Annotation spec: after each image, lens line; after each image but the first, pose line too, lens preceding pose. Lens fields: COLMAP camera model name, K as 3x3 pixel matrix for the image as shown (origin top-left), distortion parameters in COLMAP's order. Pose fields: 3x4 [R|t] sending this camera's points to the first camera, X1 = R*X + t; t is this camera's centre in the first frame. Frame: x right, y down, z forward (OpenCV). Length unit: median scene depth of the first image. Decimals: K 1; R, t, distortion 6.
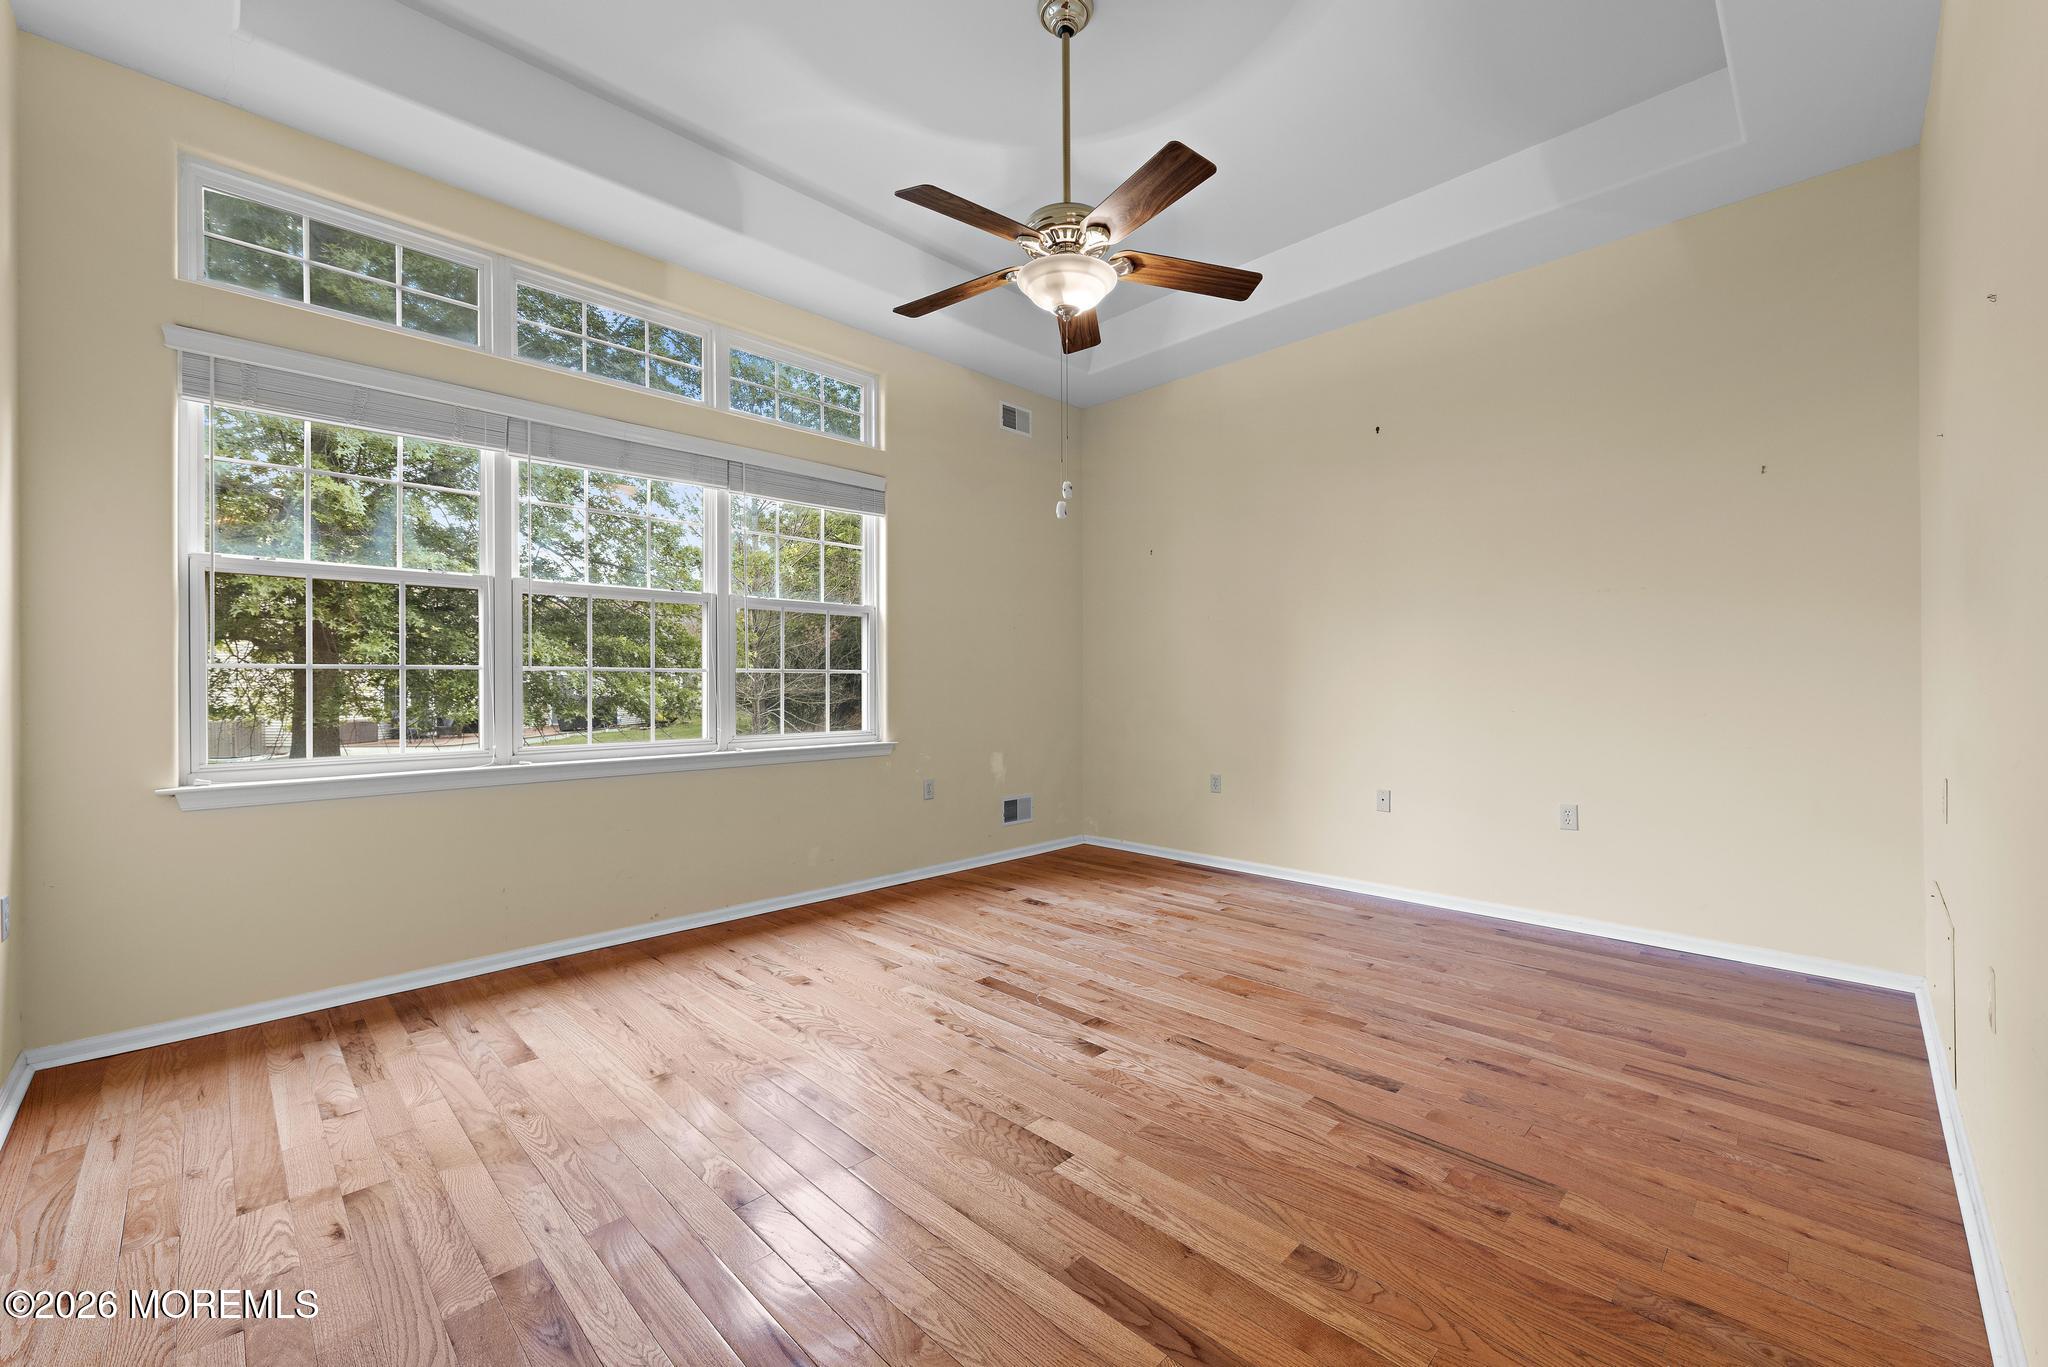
lens RADIAL K [[817.6, 0, 1027.4], [0, 817.6, 674.6], [0, 0, 1]] dist [0.006926, -0.000088]
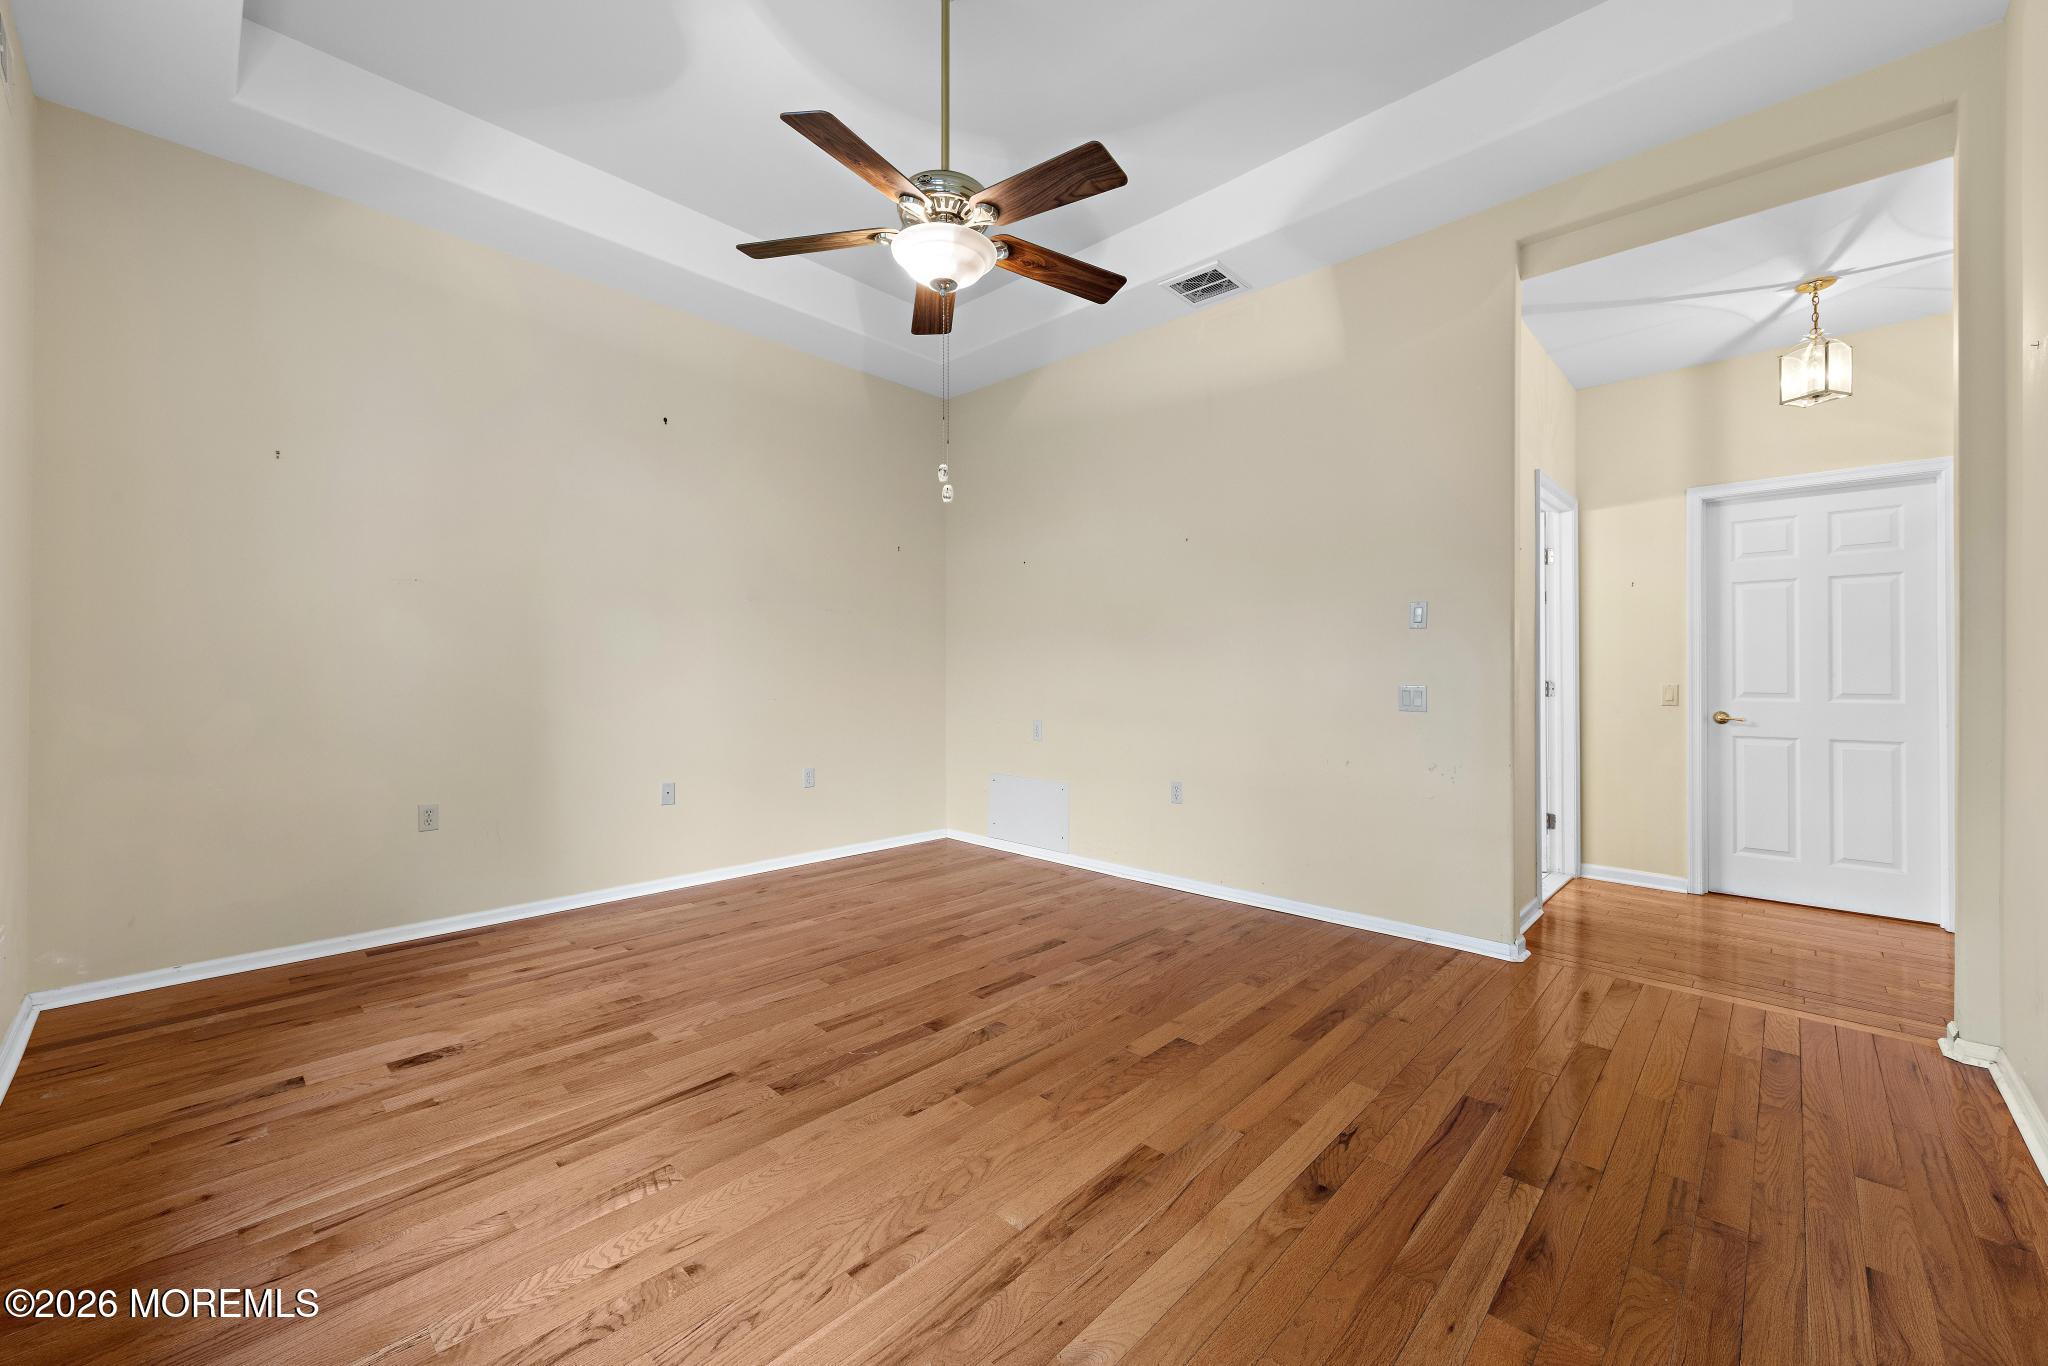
lens RADIAL K [[817.6, 0, 1027.4], [0, 817.6, 674.1], [0, 0, 1]] dist [0.006926, -0.000088]
pose [[-0.032738, 0.005541, 0.999449, -0.835899], [-0.012082, 0.999909, -0.005939, 0.012870], [-0.999391, -0.012270, -0.032668, 0.869989]]
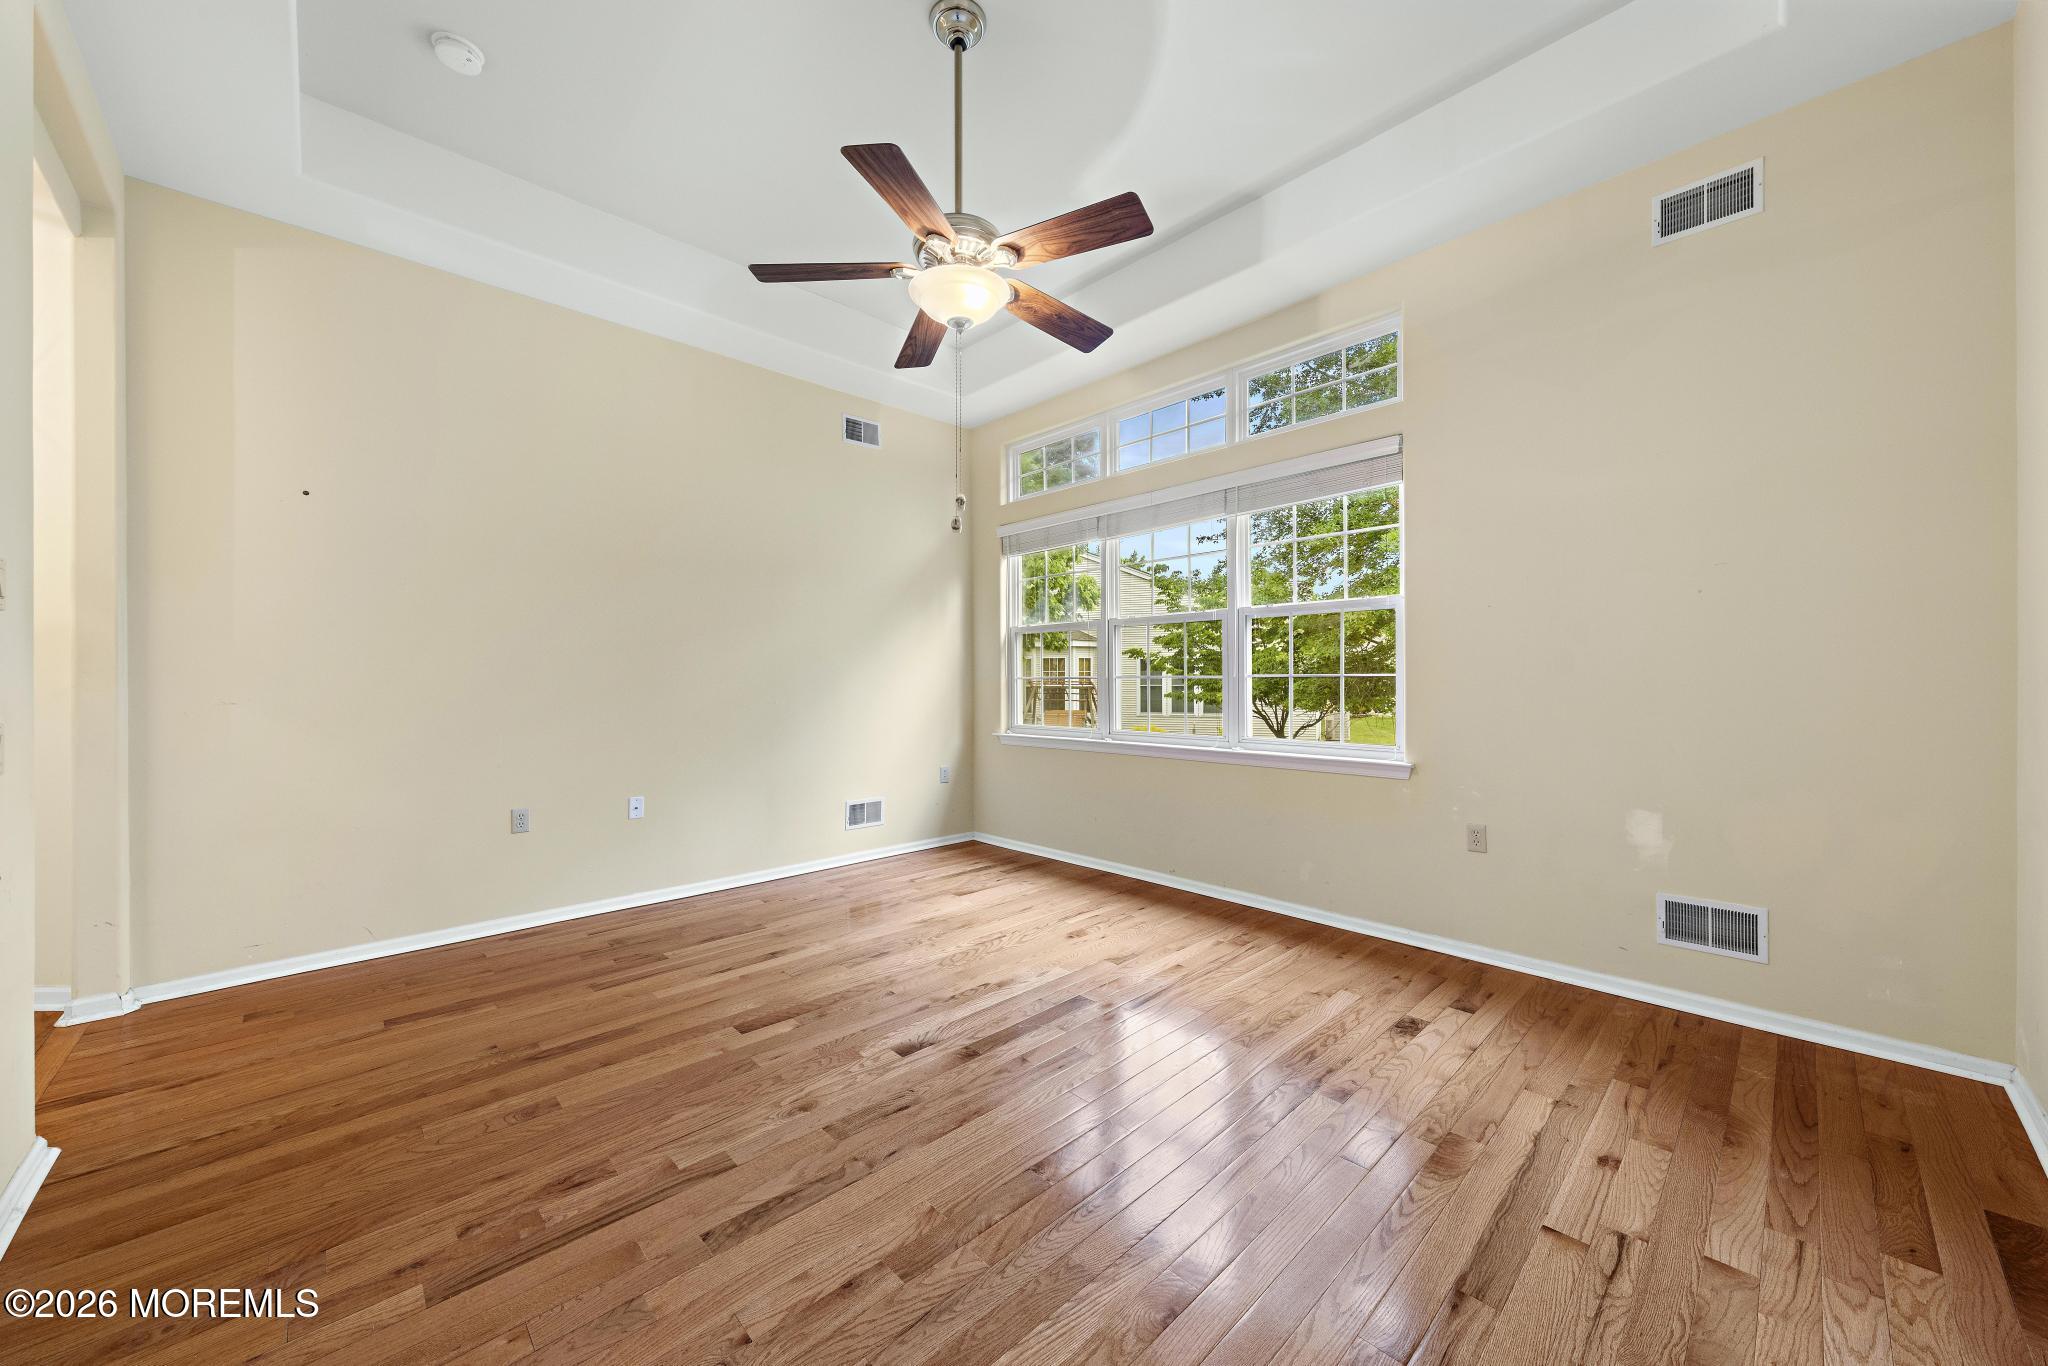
lens RADIAL K [[728.6, 0, 1024.0], [0, 728.6, 683.0], [0, 0, 1]] dist [-0.000347, -0.000174]
pose [[-0.016134, 0.005132, -0.999857, 0.864993], [0.012726, 0.999907, 0.004927, -0.006280], [0.999789, -0.012645, -0.016198, 1.016248]]
